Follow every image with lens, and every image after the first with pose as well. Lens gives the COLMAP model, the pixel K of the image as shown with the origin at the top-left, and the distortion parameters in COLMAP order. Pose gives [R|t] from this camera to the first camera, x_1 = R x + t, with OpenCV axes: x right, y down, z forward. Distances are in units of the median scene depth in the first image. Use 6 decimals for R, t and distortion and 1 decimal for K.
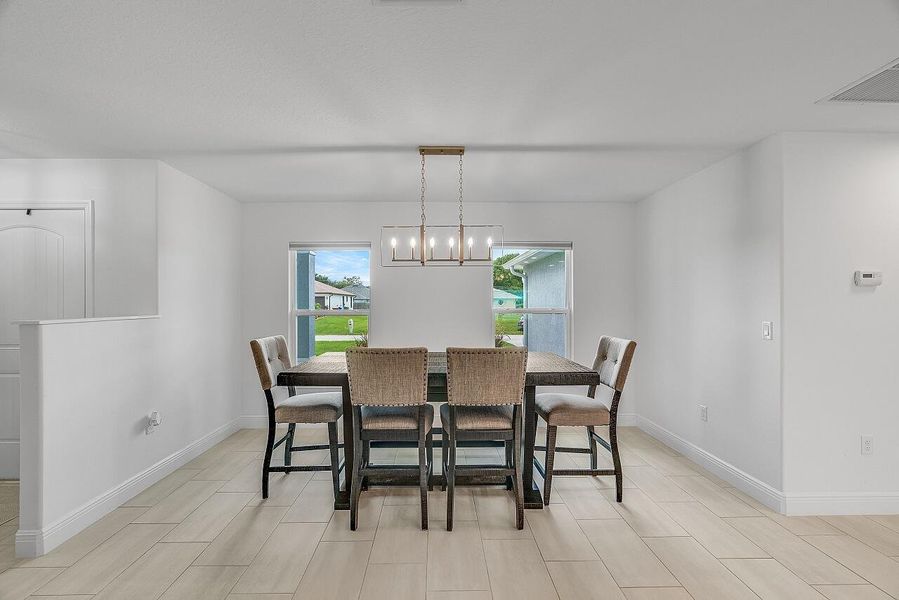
lens RADIAL K [[431.9, 0, 434.4], [0, 431.9, 302.5], [0, 0, 1]] dist [0.002333, 0.000291]
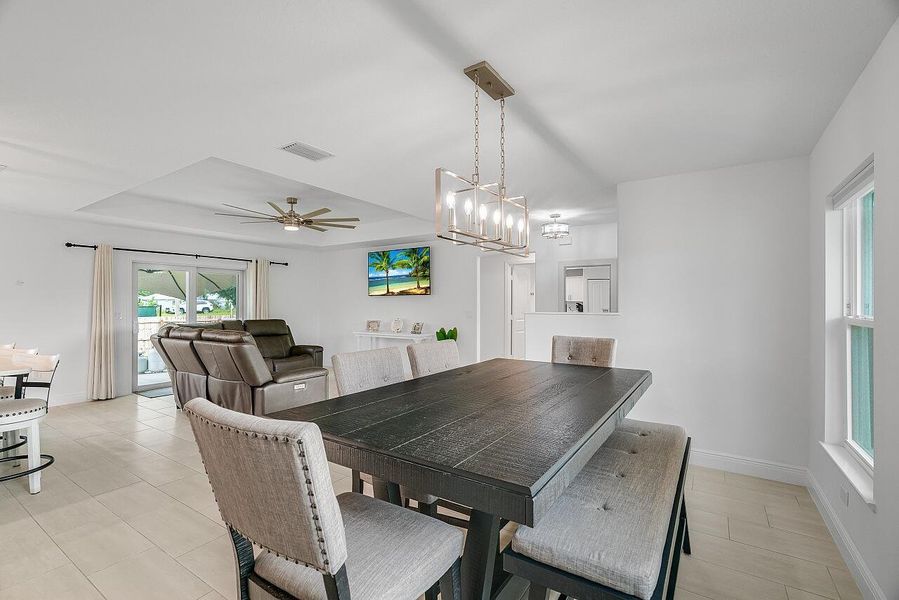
lens RADIAL K [[404.6, 0, 449.5], [0, 404.6, 300.0], [0, 0, 1]] dist [0.000753, 0.000642]
pose [[-0.553211, -0.006830, -0.833013, 0.601369], [0.001231, 0.999959, -0.009017, 0.002372], [0.833040, -0.006014, -0.553180, 1.334720]]
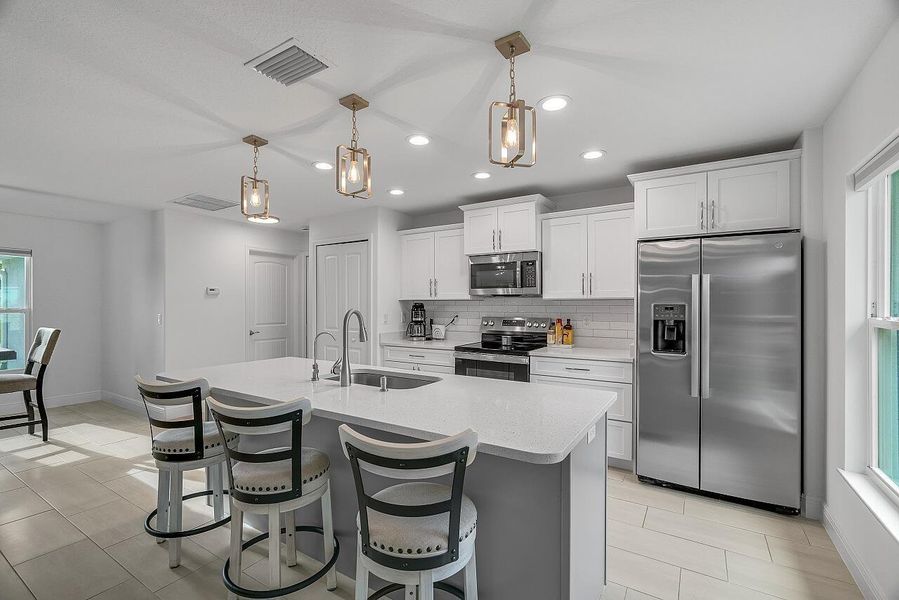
lens RADIAL K [[402.8, 0, 449.5], [0, 402.8, 300.0], [0, 0, 1]] dist [-0.003748, -0.000423]
pose [[0.542590, 0.007477, 0.839964, 0.031033], [0.000165, 0.999959, -0.009007, 0.001144], [-0.839998, 0.005026, 0.542567, -0.822918]]
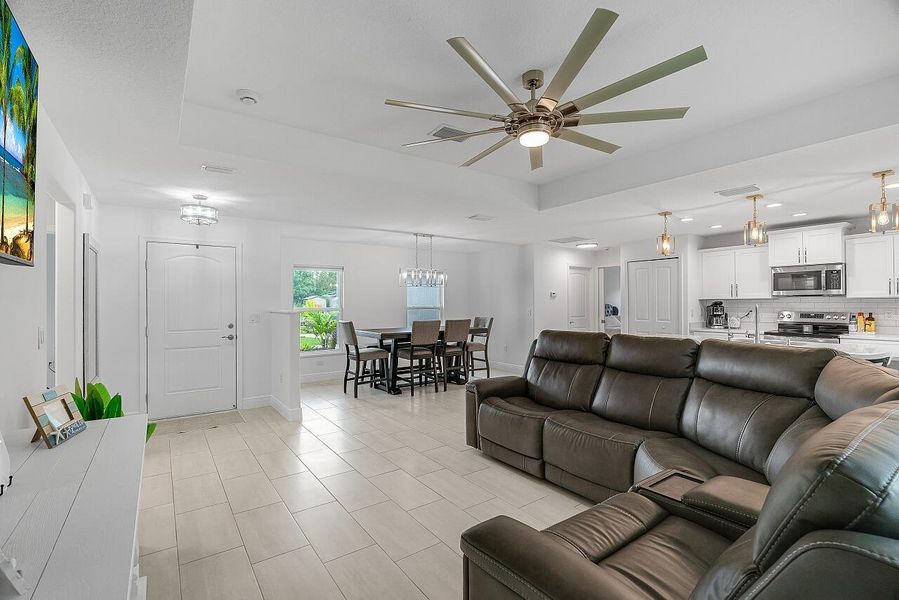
lens RADIAL K [[404.6, 0, 449.5], [0, 404.6, 300.0], [0, 0, 1]] dist [0.000753, 0.000642]
pose [[0.817451, 0.002218, 0.575994, -1.119730], [0.003598, 0.999953, -0.008958, 0.005412], [-0.575987, 0.009395, 0.817405, -0.819521]]
